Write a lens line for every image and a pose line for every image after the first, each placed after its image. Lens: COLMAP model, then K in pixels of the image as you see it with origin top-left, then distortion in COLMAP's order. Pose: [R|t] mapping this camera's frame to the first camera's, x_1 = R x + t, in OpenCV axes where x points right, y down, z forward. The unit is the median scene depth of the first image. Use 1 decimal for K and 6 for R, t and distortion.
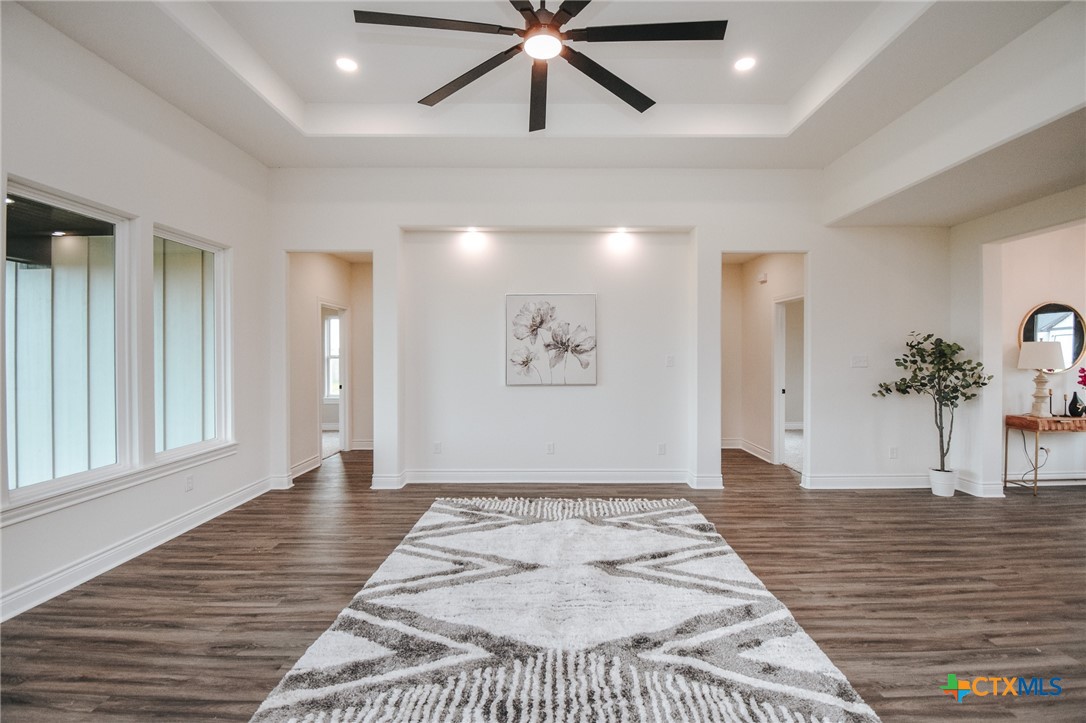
lens RADIAL K [[483.1, 0, 558.6], [0, 483.1, 354.5], [0, 0, 1]] dist [0.003443, -0.011335]
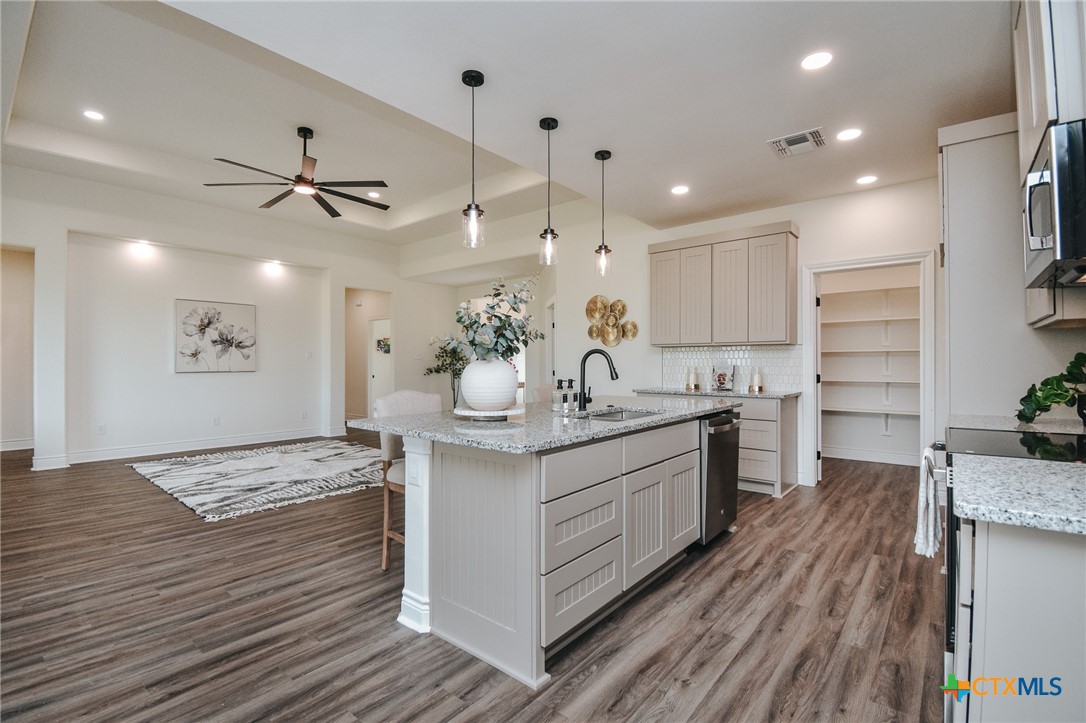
lens RADIAL K [[497.7, 0, 534.6], [0, 497.7, 361.6], [0, 0, 1]] dist [0.002006, -0.001212]
pose [[0.660250, 0.004094, 0.751034, -0.463739], [0.002256, 0.999970, -0.007434, 0.047199], [-0.751042, 0.006603, 0.660221, -0.529908]]
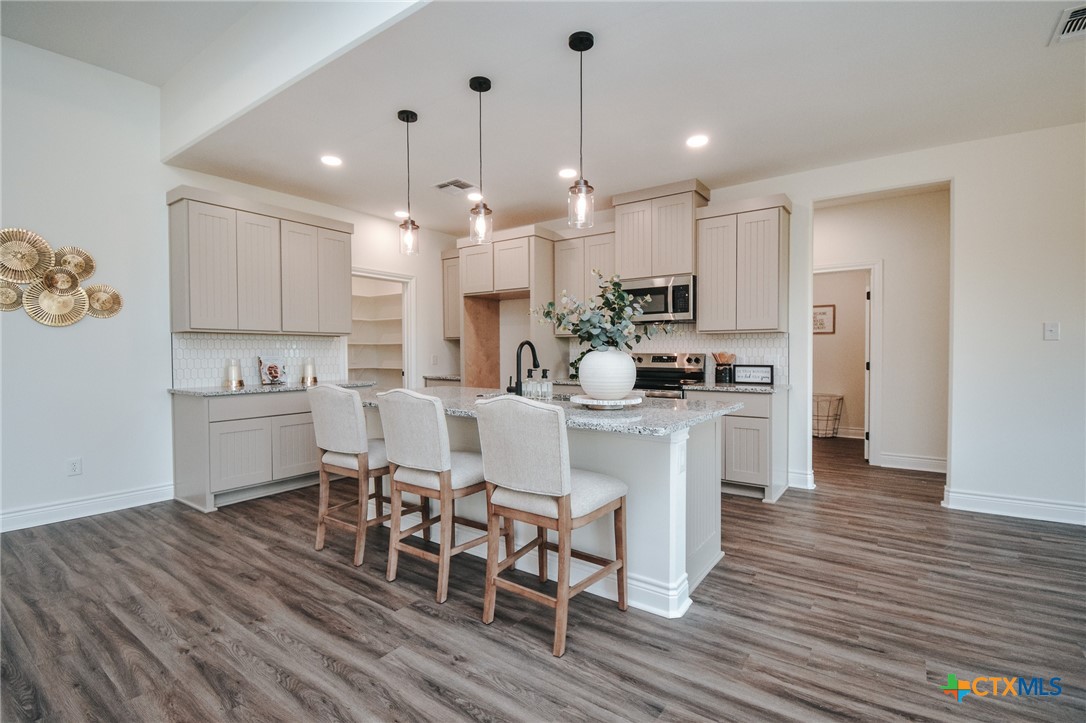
lens RADIAL K [[497.7, 0, 534.6], [0, 497.7, 361.6], [0, 0, 1]] dist [0.002006, -0.001212]
pose [[-0.796470, -0.005243, 0.604655, -0.369875], [0.003630, 0.999903, 0.013452, 0.046933], [-0.604667, 0.012909, -0.796374, 0.265439]]
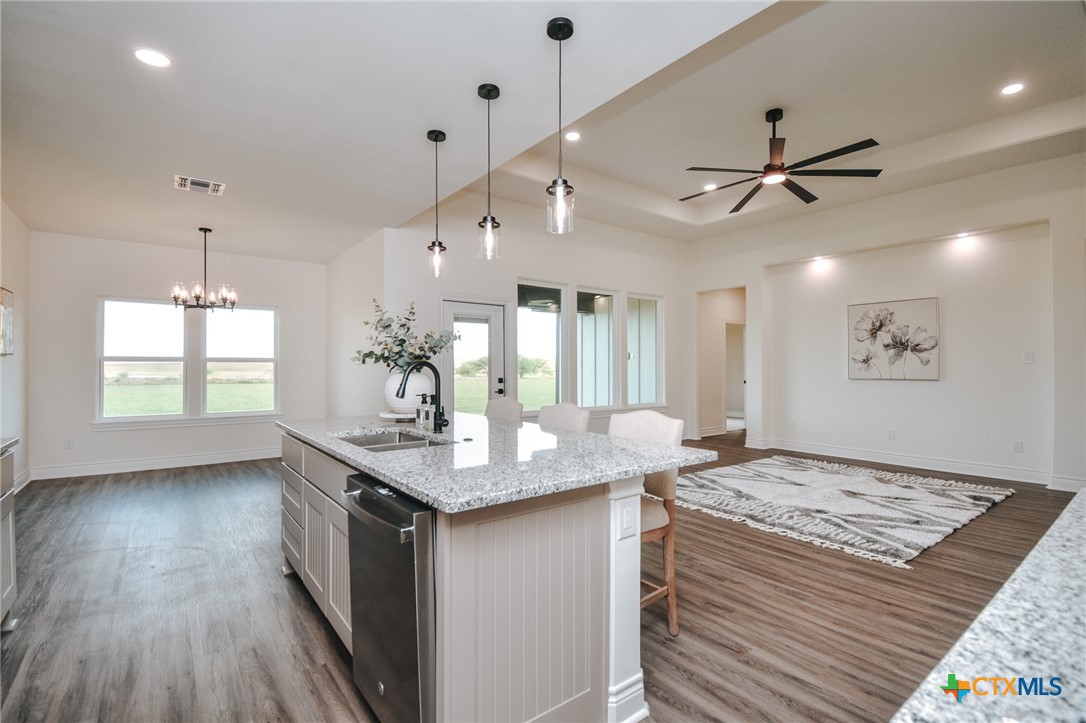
lens RADIAL K [[497.7, 0, 534.6], [0, 497.7, 361.6], [0, 0, 1]] dist [0.002006, -0.001212]
pose [[0.581962, -0.005895, -0.813195, 0.466262], [-0.002717, 0.999954, -0.009193, 0.033411], [0.813211, 0.007559, 0.581919, -0.397690]]
